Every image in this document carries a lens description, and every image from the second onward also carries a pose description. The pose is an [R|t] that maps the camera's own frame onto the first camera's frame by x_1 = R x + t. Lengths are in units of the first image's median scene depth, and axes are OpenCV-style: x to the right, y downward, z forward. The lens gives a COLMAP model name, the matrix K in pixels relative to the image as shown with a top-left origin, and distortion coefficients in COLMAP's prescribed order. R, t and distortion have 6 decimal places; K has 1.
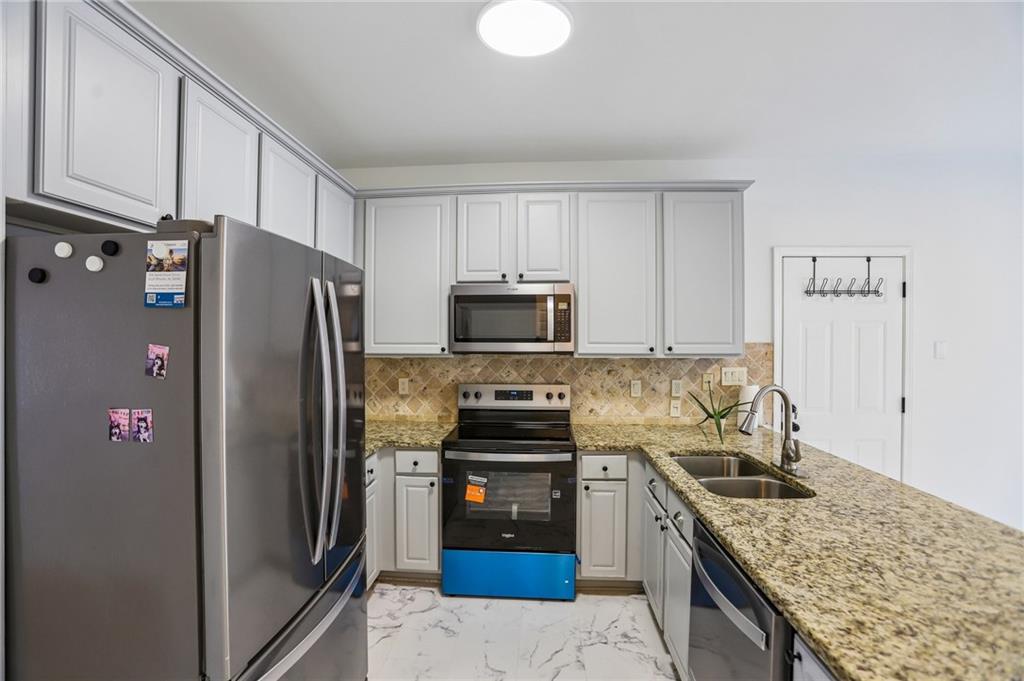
lens RADIAL K [[472.6, 0, 507.7], [0, 472.6, 340.7], [0, 0, 1]] dist [-0.072195, 0.030715]
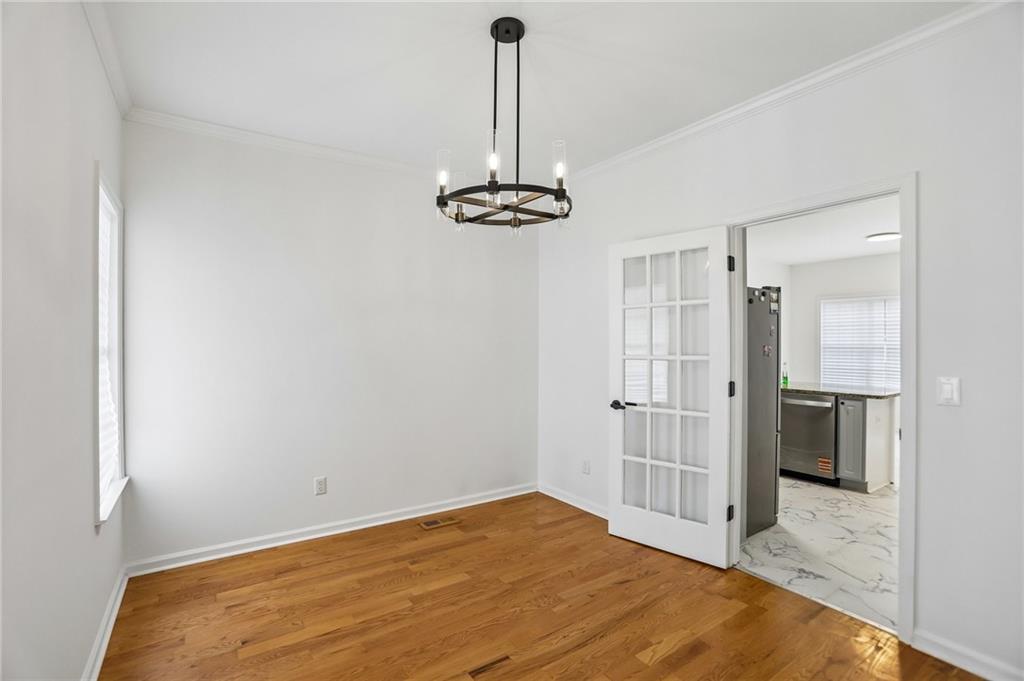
lens RADIAL K [[472.6, 0, 507.7], [0, 472.6, 340.7], [0, 0, 1]] dist [-0.072195, 0.030715]
pose [[0.786604, 0.001266, 0.617457, -1.522952], [0.004010, 0.999966, -0.007158, 0.047534], [-0.617445, 0.008107, 0.786572, -0.144698]]
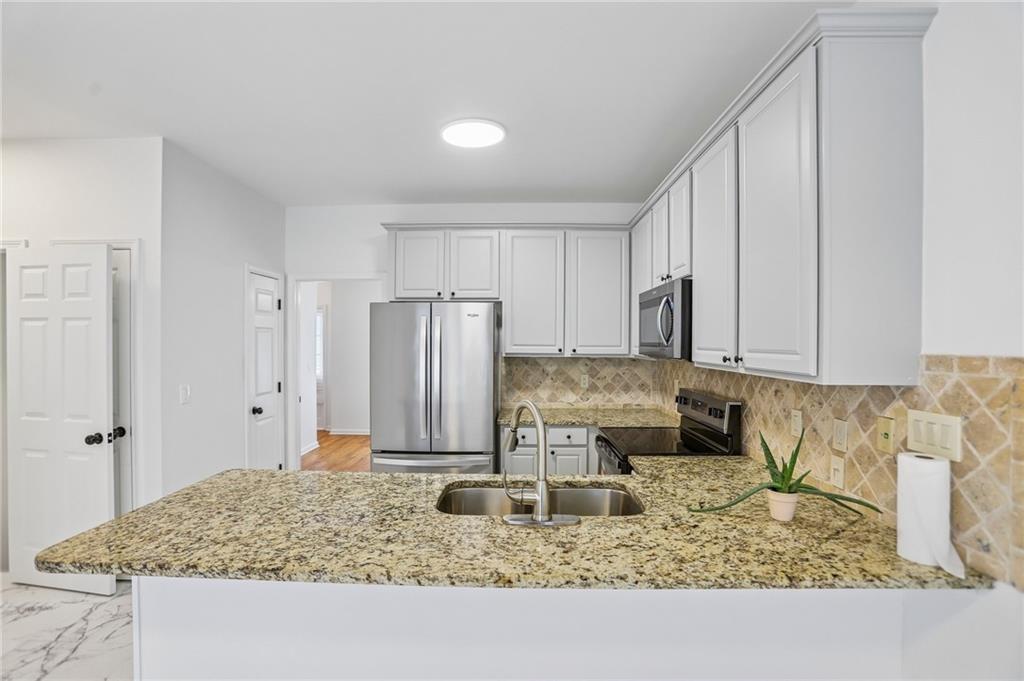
lens RADIAL K [[475.6, 0, 508.1], [0, 475.6, 346.9], [0, 0, 1]] dist [-0.073231, 0.031615]
pose [[0.039558, 0.010770, -0.999159, 0.988208], [-0.010094, 0.999895, 0.010378, -0.003115], [0.999166, 0.009675, 0.039663, 0.664987]]
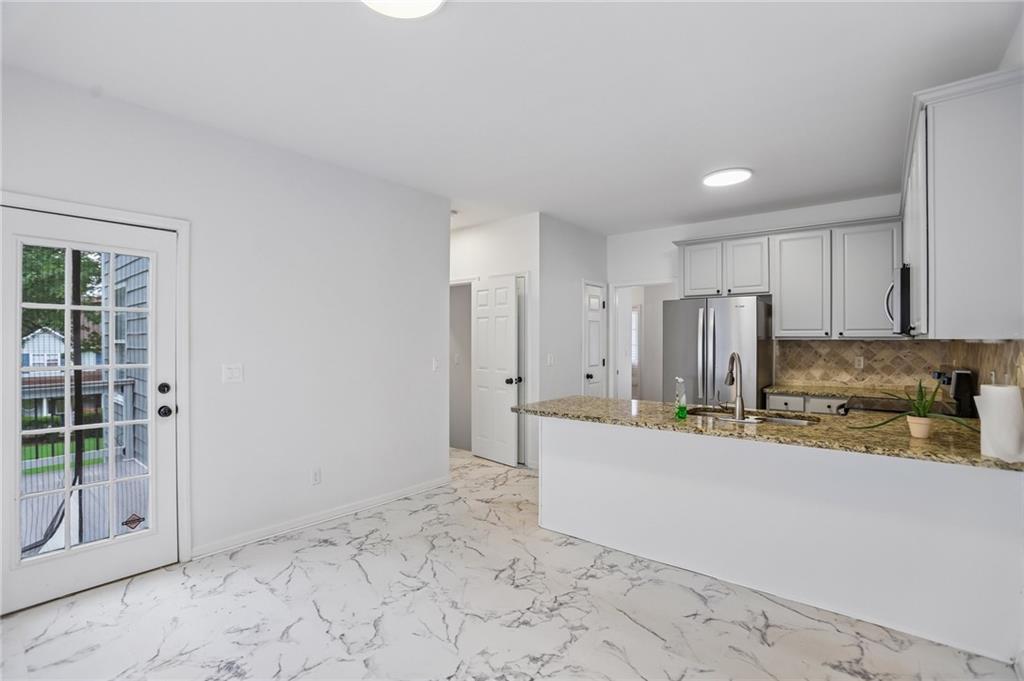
lens RADIAL K [[472.6, 0, 507.7], [0, 472.6, 340.7], [0, 0, 1]] dist [-0.072195, 0.030715]
pose [[-0.581512, 0.000133, -0.813538, 1.480113], [-0.005518, 0.999976, 0.004108, 0.041526], [0.813519, 0.006879, -0.581497, 0.892702]]
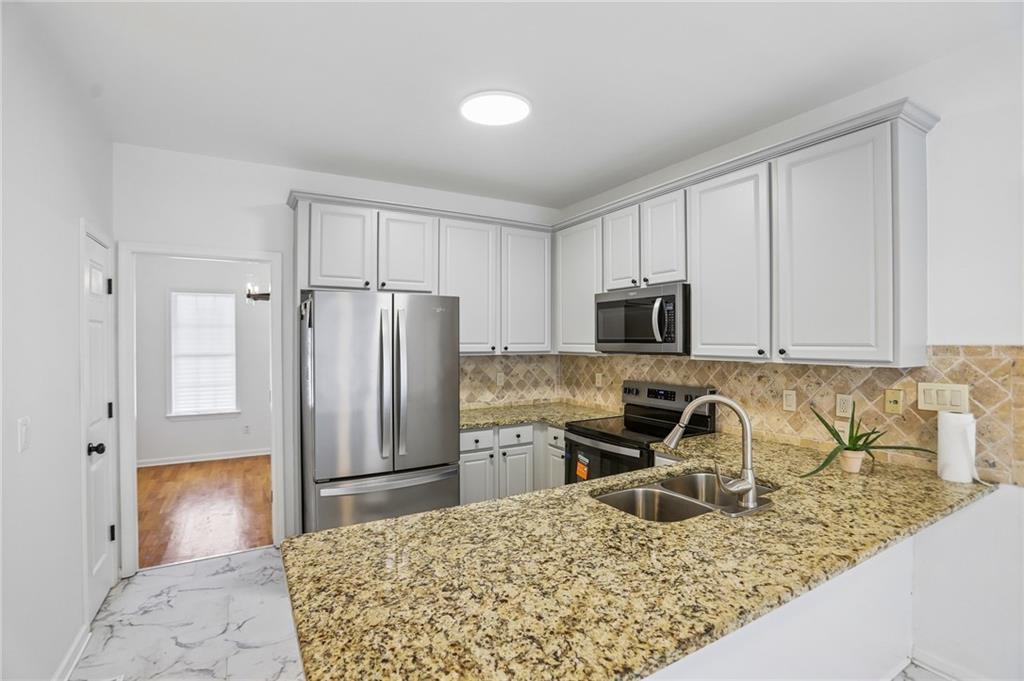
lens RADIAL K [[472.6, 0, 507.7], [0, 472.6, 340.7], [0, 0, 1]] dist [-0.072195, 0.030715]
pose [[0.557108, -0.001610, -0.830439, 0.750398], [-0.001881, 0.999993, -0.003201, 0.001797], [0.830438, 0.003346, 0.557101, 0.168113]]
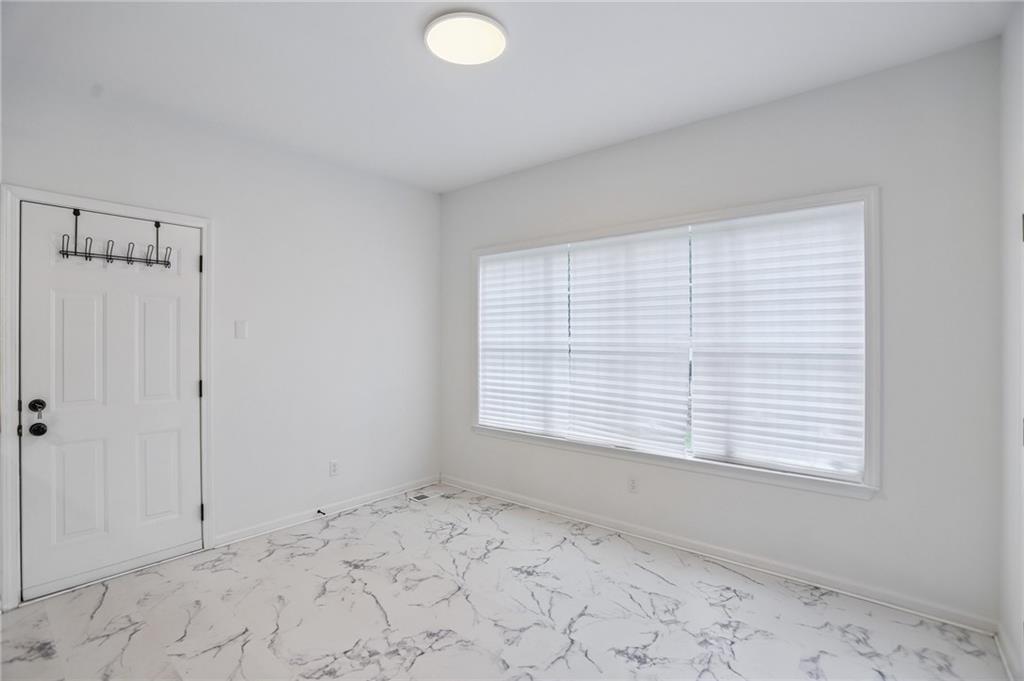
lens RADIAL K [[472.6, 0, 507.7], [0, 472.6, 340.7], [0, 0, 1]] dist [-0.072195, 0.030715]
pose [[0.585848, -0.002515, 0.810417, 0.519175], [0.004525, 0.999990, -0.000169, 0.051334], [-0.810408, 0.003766, 0.585854, -0.057392]]
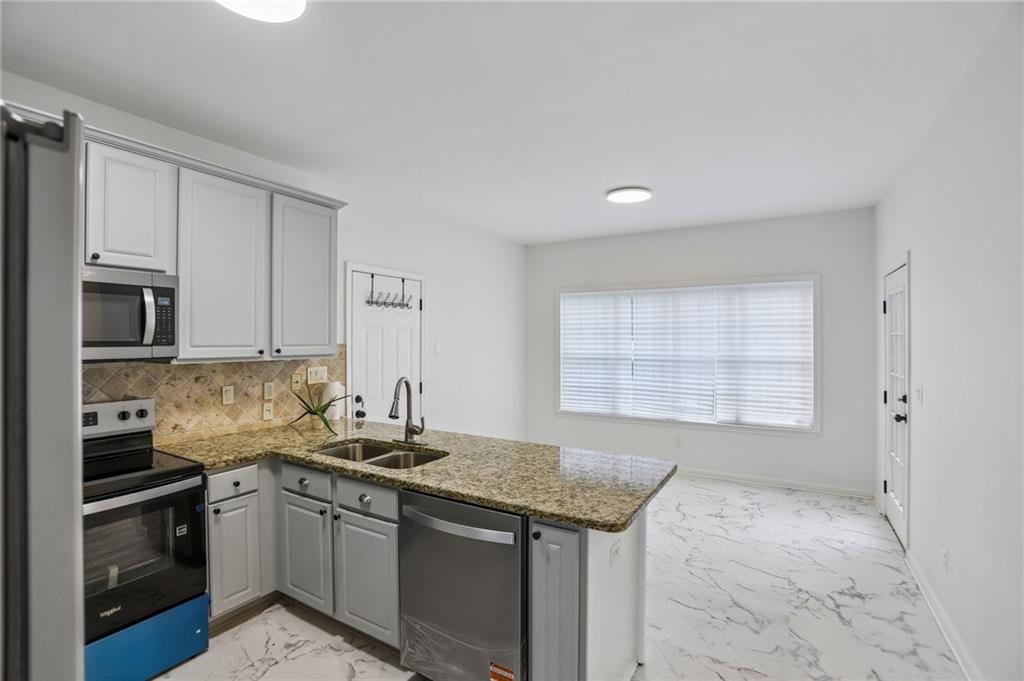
lens RADIAL K [[472.6, 0, 507.7], [0, 472.6, 340.7], [0, 0, 1]] dist [-0.072195, 0.030715]
pose [[0.458681, -0.003491, 0.888594, -0.314250], [0.007070, 0.999975, 0.000279, -0.001463], [-0.888573, 0.006154, 0.458694, 0.111211]]
